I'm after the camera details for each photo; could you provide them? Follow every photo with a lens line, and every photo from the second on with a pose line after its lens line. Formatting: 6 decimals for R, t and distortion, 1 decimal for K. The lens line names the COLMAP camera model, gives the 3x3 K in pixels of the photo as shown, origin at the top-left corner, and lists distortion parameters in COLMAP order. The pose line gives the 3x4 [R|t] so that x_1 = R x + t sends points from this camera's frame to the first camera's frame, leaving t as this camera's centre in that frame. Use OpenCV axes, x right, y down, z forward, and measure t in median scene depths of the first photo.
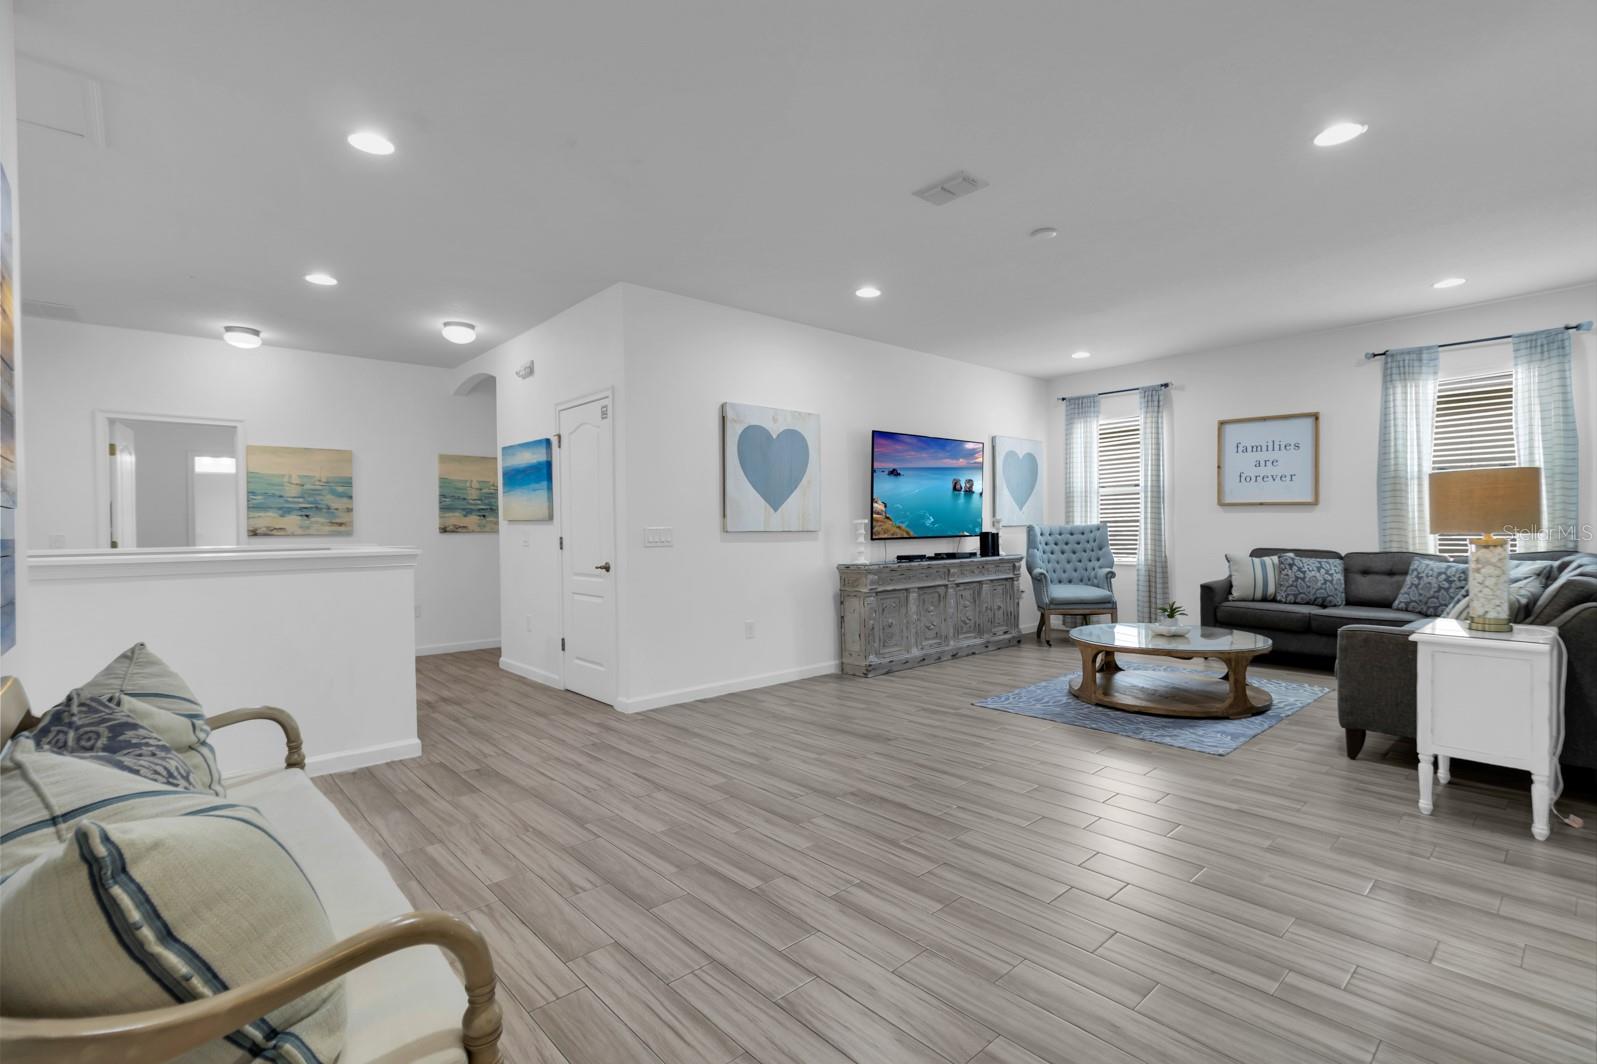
lens RADIAL K [[758.3, 0, 796.7], [0, 758.3, 539.2], [0, 0, 1]] dist [0.002602, 0.000316]
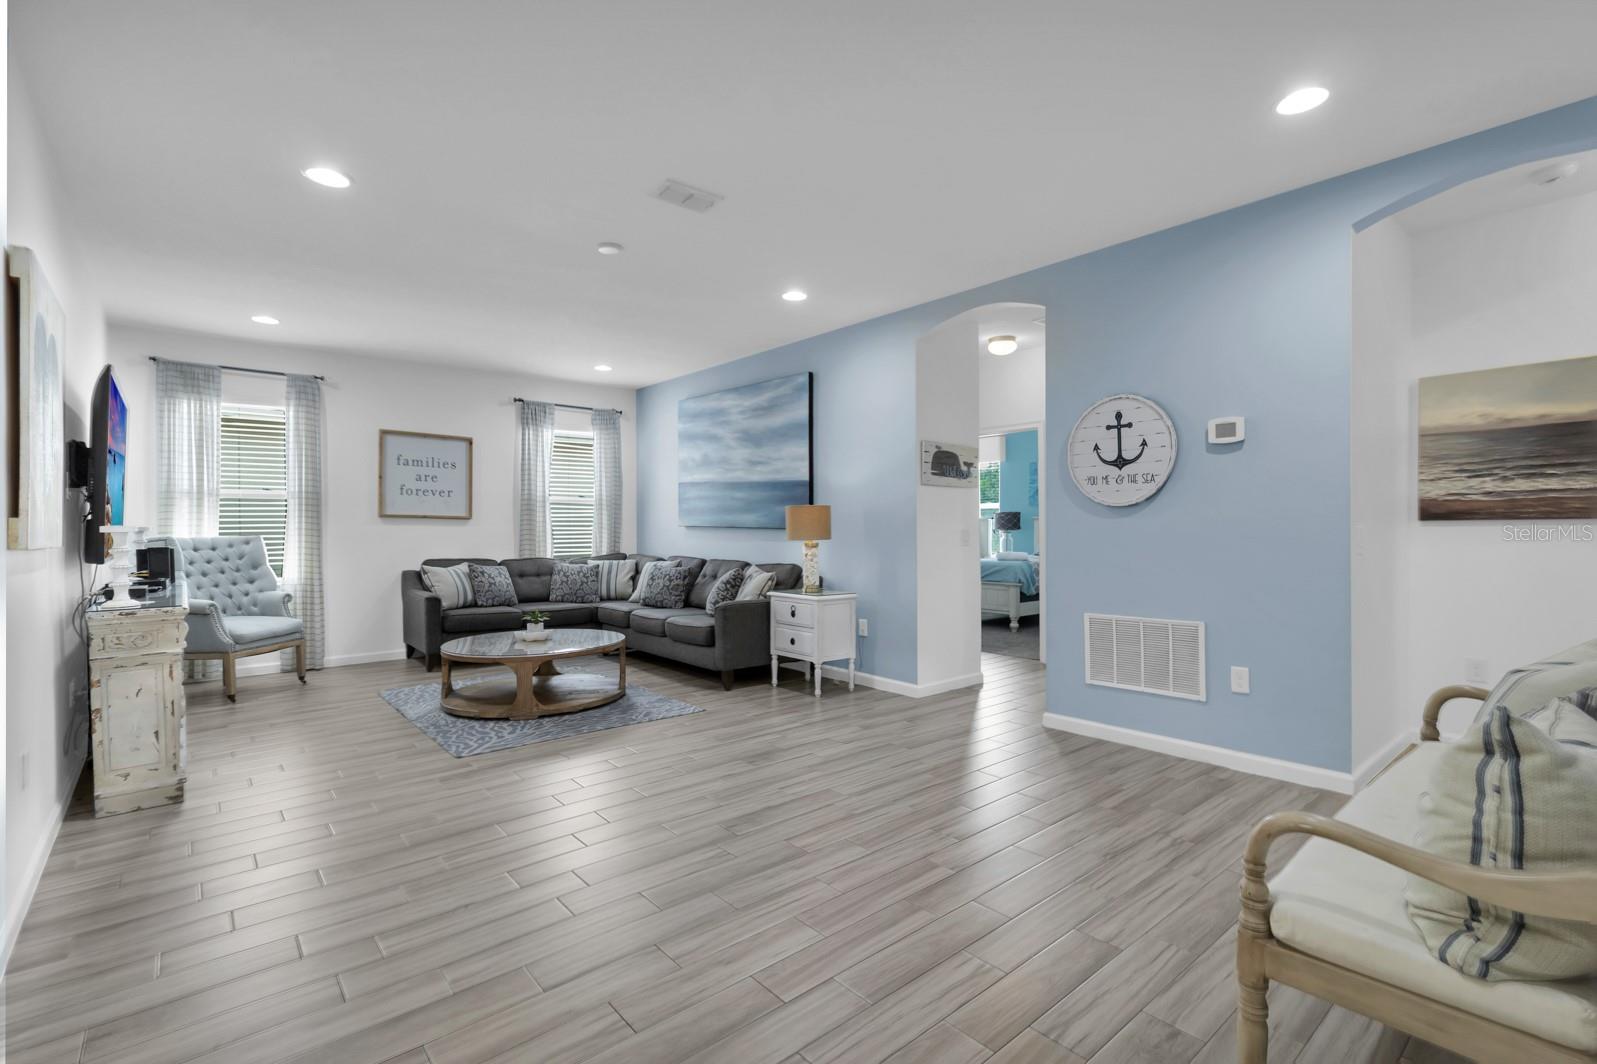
lens RADIAL K [[750.4, 0, 840.5], [0, 750.4, 533.7], [0, 0, 1]] dist [0.004171, 0.000190]
pose [[-0.022868, 0.006297, 0.999719, -0.465062], [0.022055, 0.999740, -0.005793, -0.005297], [-0.999495, 0.021917, -0.023001, 0.488801]]
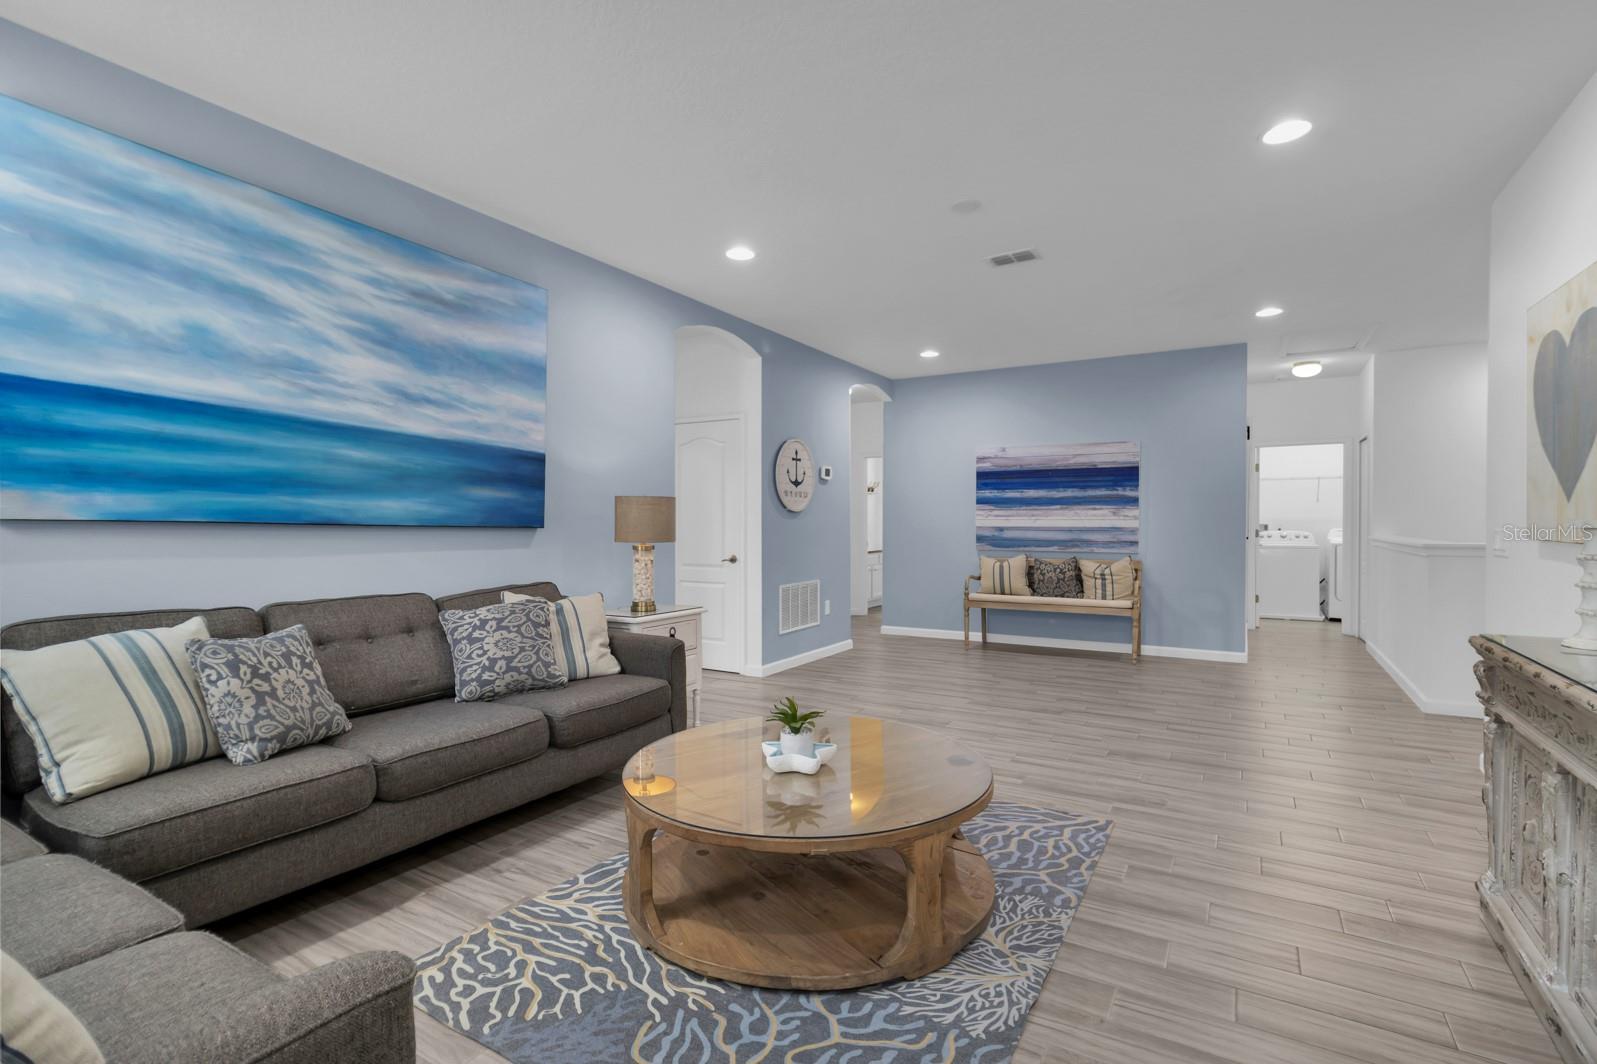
lens RADIAL K [[704.7, 0, 823.9], [0, 704.7, 531.9], [0, 0, 1]] dist [0.001352, 0.000146]
pose [[-0.949393, 0.019929, -0.313457, 0.505947], [0.010785, 0.999465, 0.030880, -0.031020], [0.313905, 0.025937, -0.949100, 1.178790]]
